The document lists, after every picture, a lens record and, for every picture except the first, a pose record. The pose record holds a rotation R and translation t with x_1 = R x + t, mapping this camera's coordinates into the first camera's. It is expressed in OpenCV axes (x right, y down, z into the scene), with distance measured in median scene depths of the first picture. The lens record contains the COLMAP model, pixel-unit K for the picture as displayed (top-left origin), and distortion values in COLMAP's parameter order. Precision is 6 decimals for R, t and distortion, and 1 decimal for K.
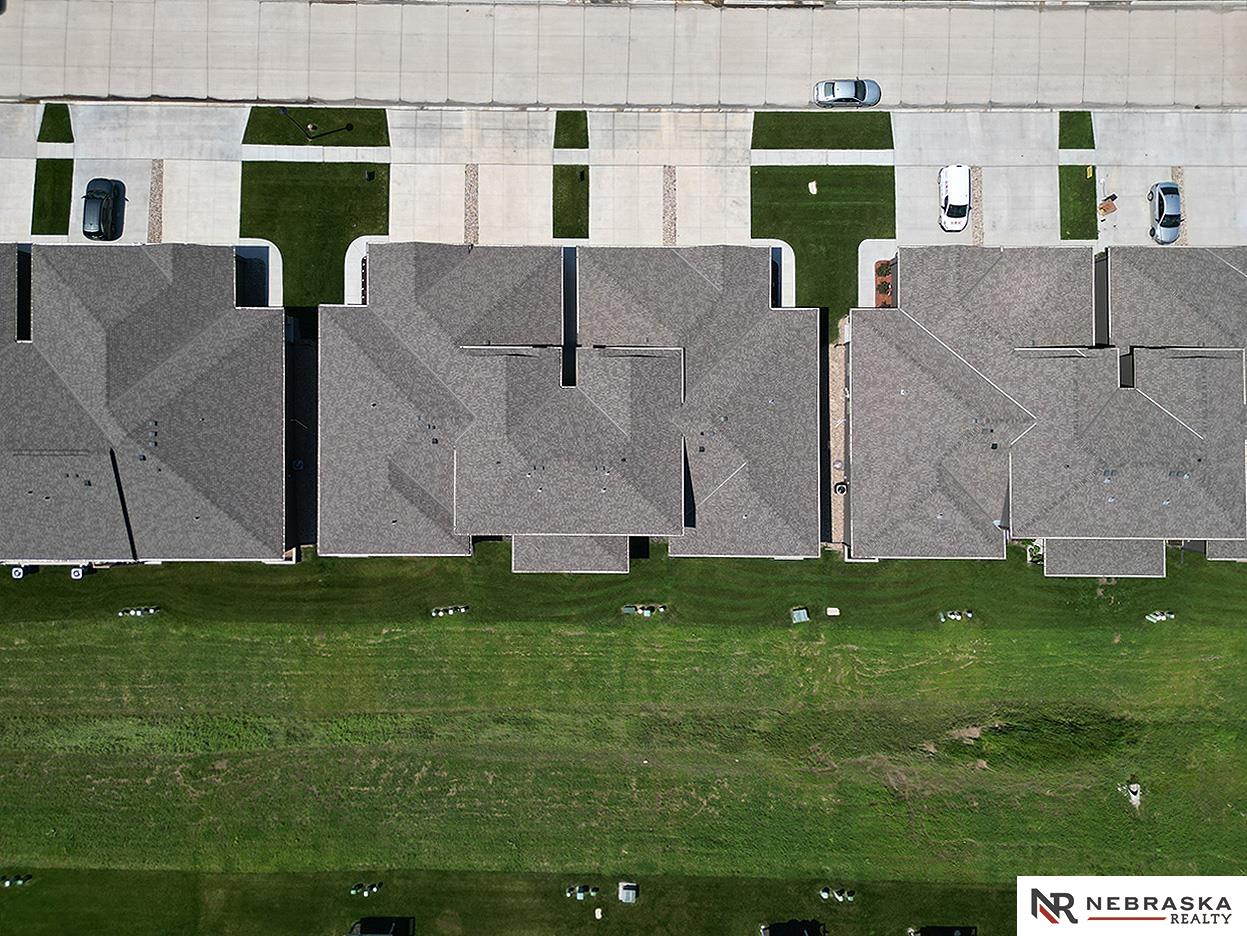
lens RADIAL K [[893.5, 0, 666.1], [0, 893.5, 438.6], [0, 0, 1]] dist [0.068507, -0.043924]
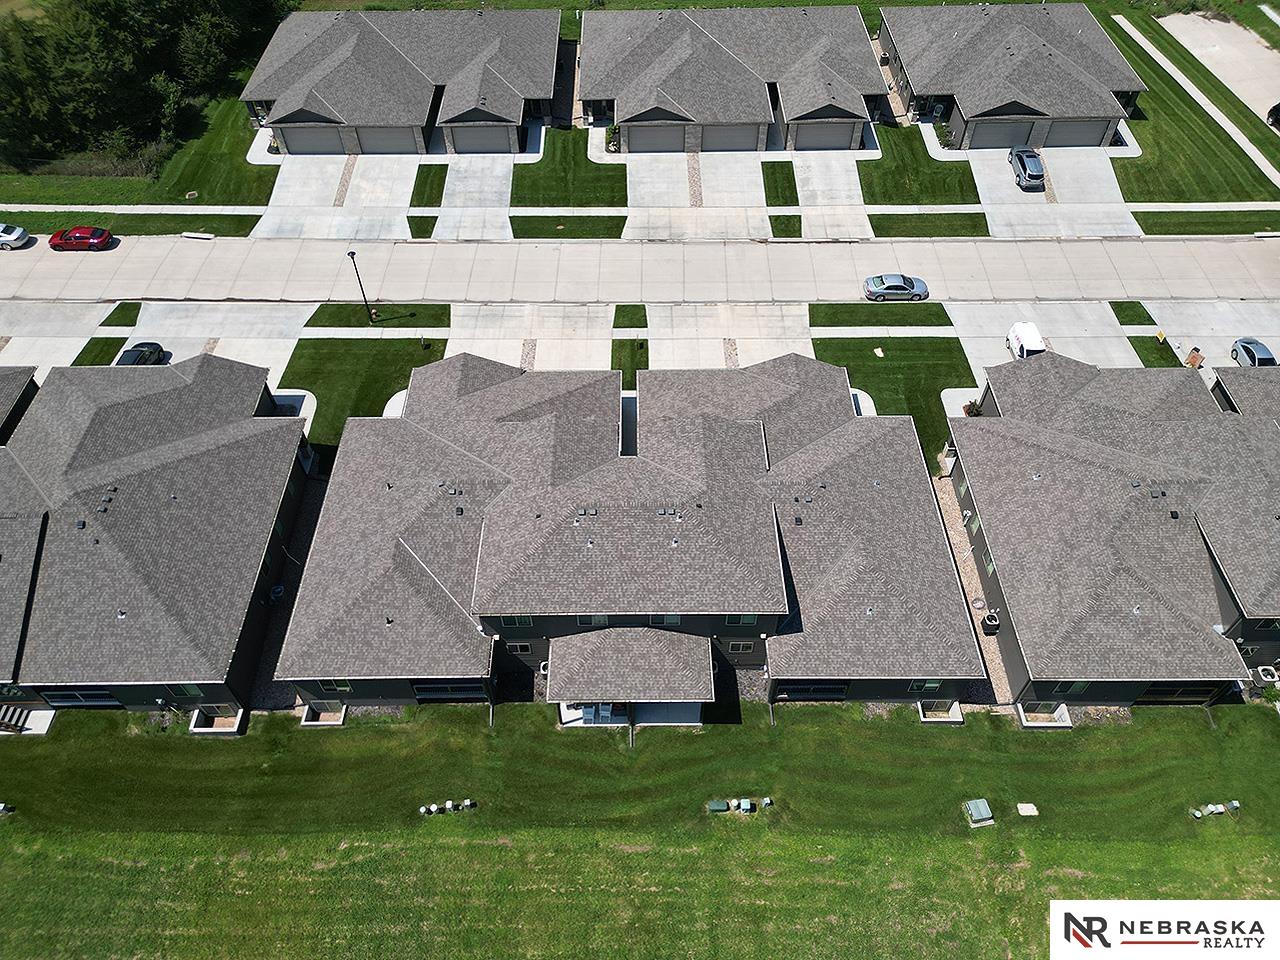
lens RADIAL K [[891.9, 0, 690.9], [0, 891.9, 475.3], [0, 0, 1]] dist [0.064354, -0.040763]
pose [[0.998086, -0.061748, -0.003426, -0.044866], [0.045326, 0.768087, -0.638740, 0.439499], [0.042073, 0.637362, 0.769415, 0.343711]]
